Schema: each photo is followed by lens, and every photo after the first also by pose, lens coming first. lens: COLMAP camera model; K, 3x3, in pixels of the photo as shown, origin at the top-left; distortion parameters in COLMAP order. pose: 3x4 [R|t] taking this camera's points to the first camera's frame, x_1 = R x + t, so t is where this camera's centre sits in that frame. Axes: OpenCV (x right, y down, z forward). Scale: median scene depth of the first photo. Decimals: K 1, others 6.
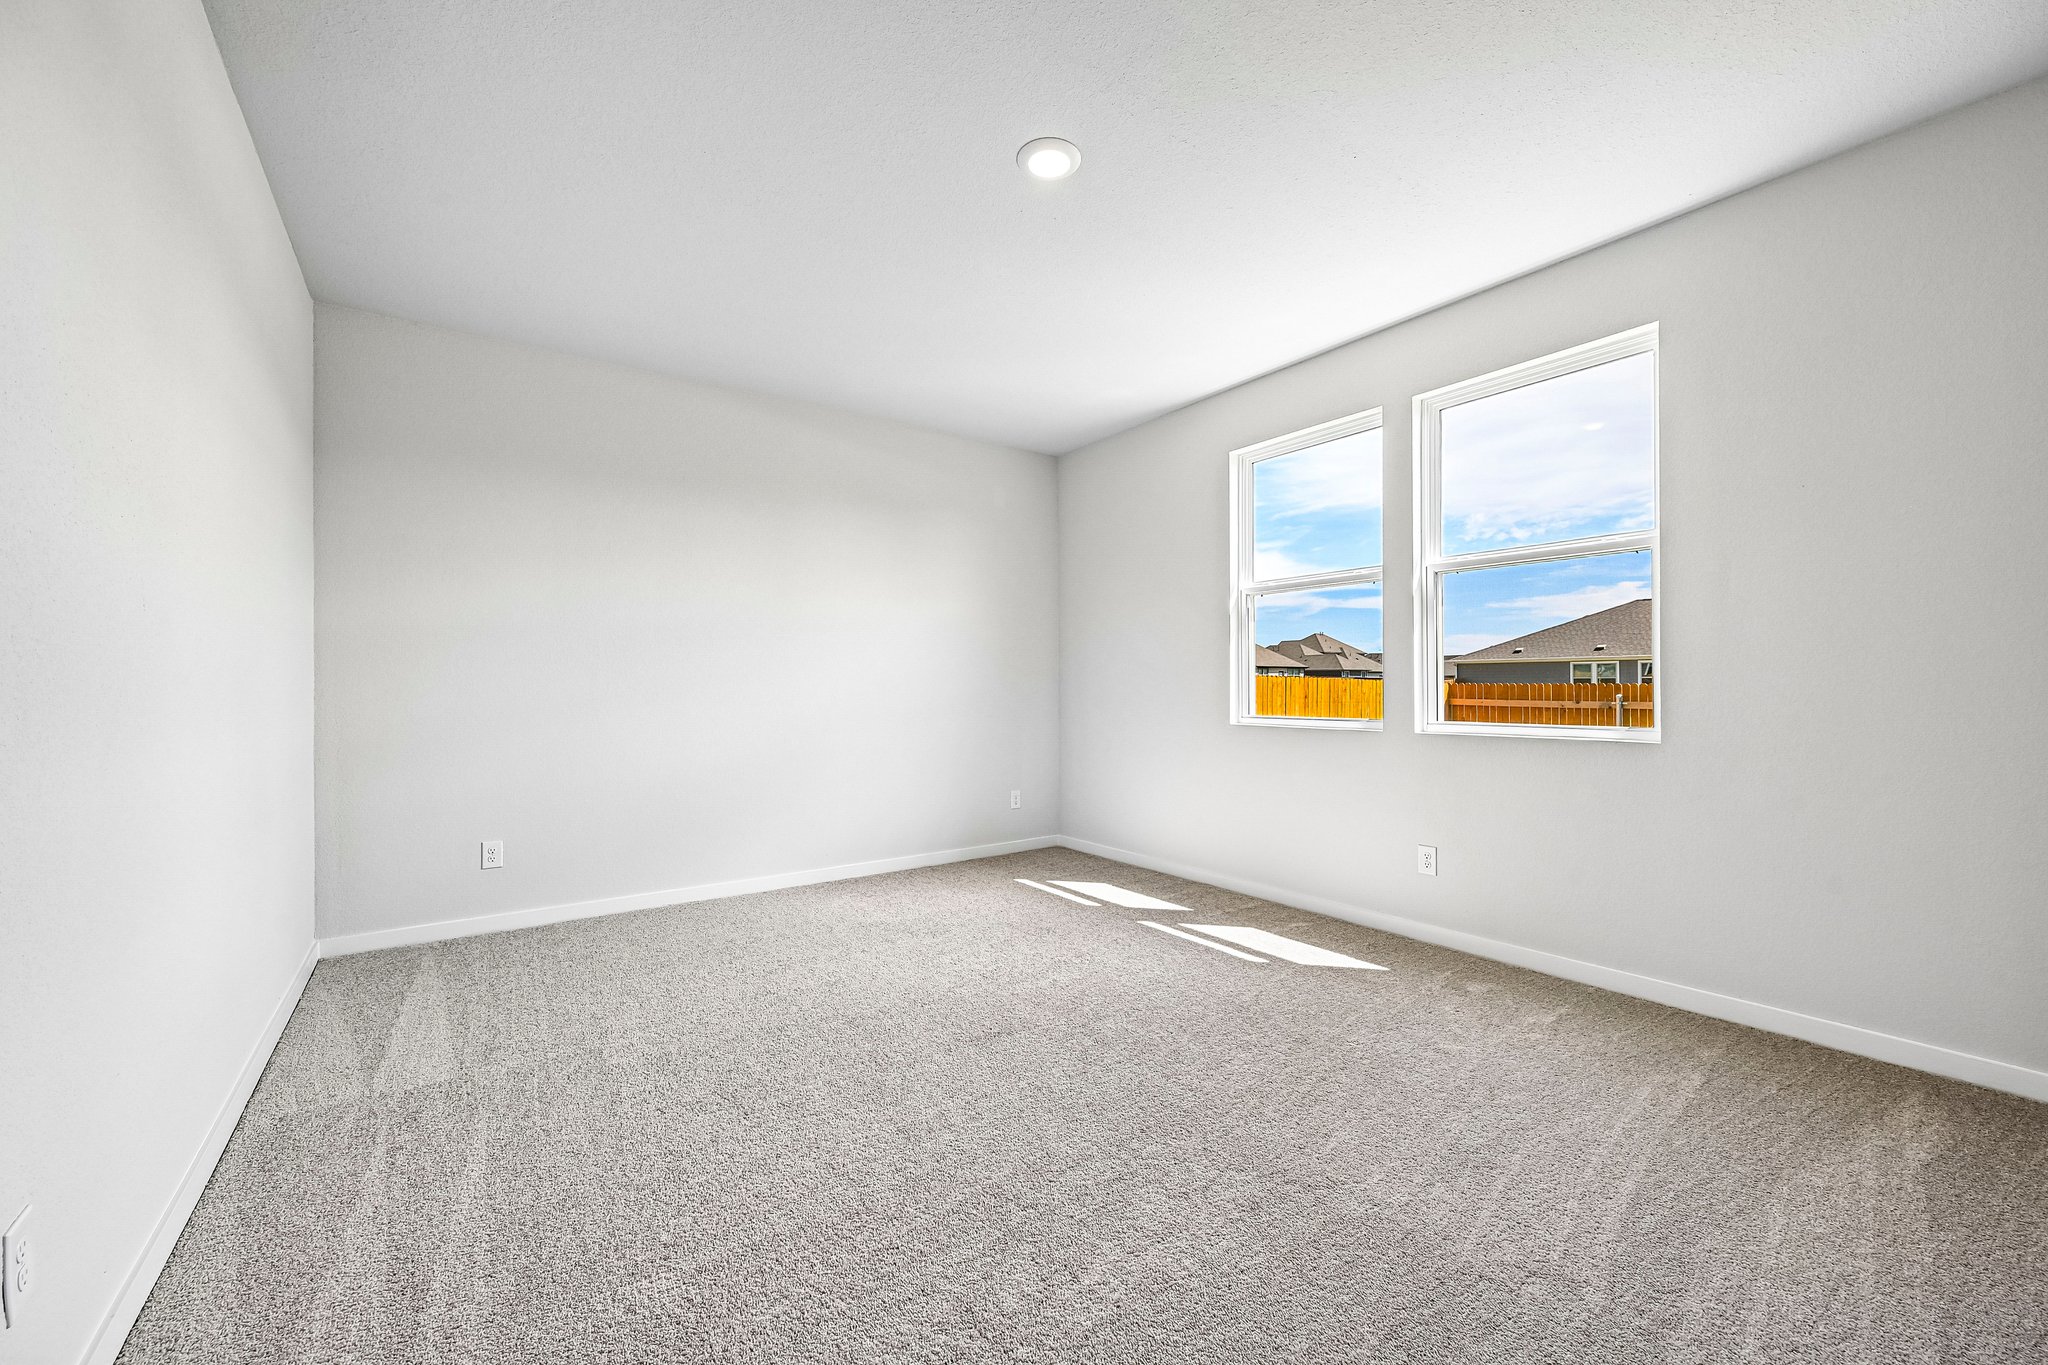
lens RADIAL K [[798.8, 0, 1025.1], [0, 798.8, 679.3], [0, 0, 1]] dist [-0.001552, 0.000561]
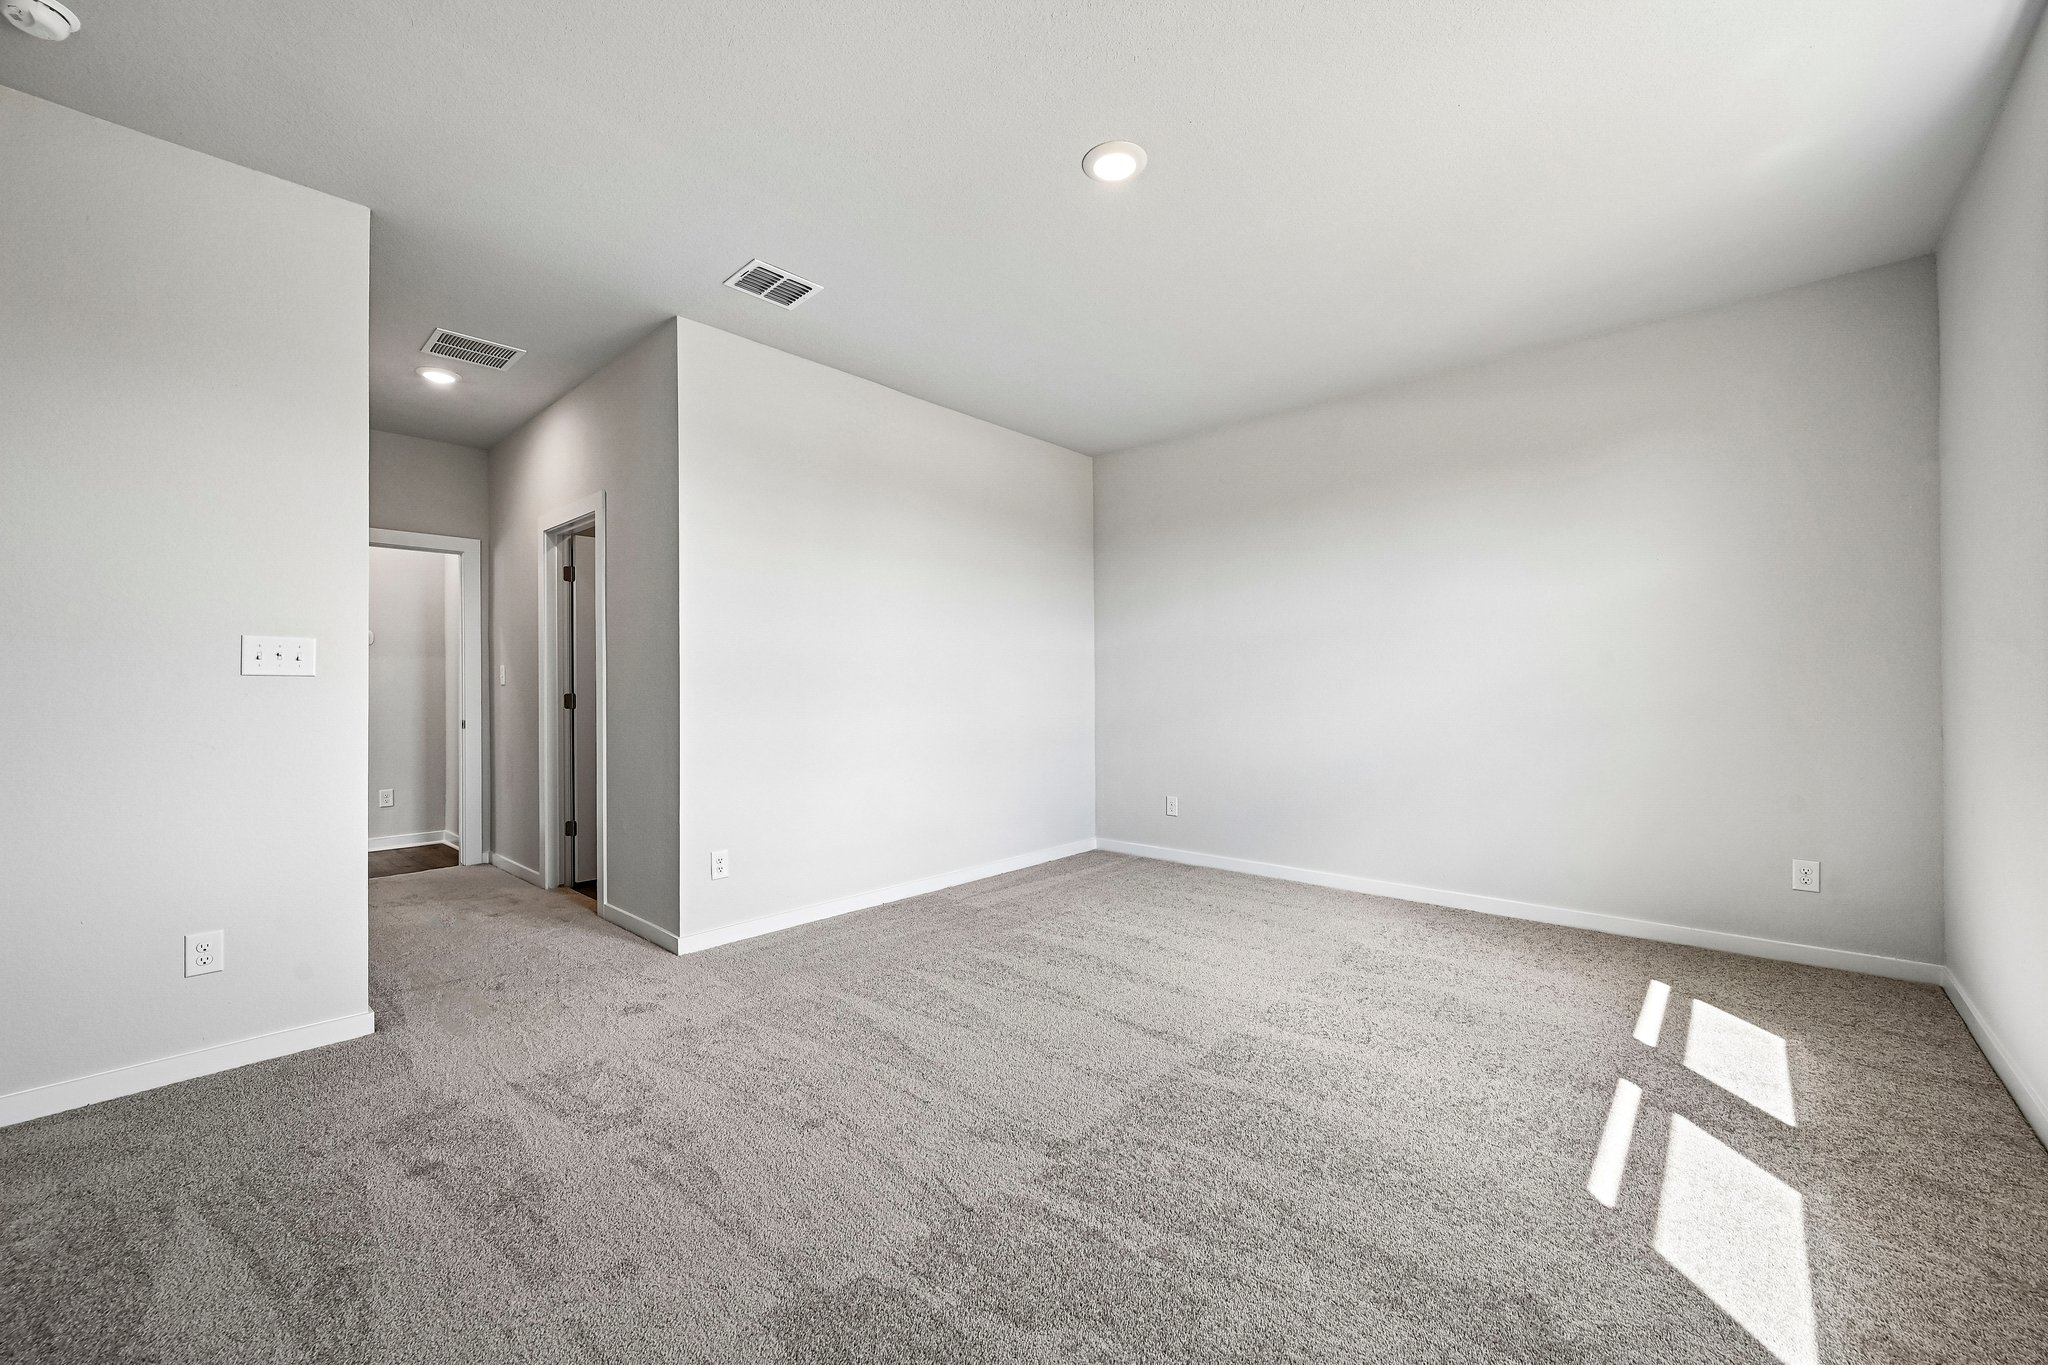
lens RADIAL K [[798.8, 0, 1025.7], [0, 798.8, 687.0], [0, 0, 1]] dist [-0.001552, 0.000561]
pose [[0.218817, 0.003979, -0.975758, 0.649808], [0.016069, 0.999841, 0.007681, -0.006238], [0.975634, -0.017360, 0.218718, 0.441690]]
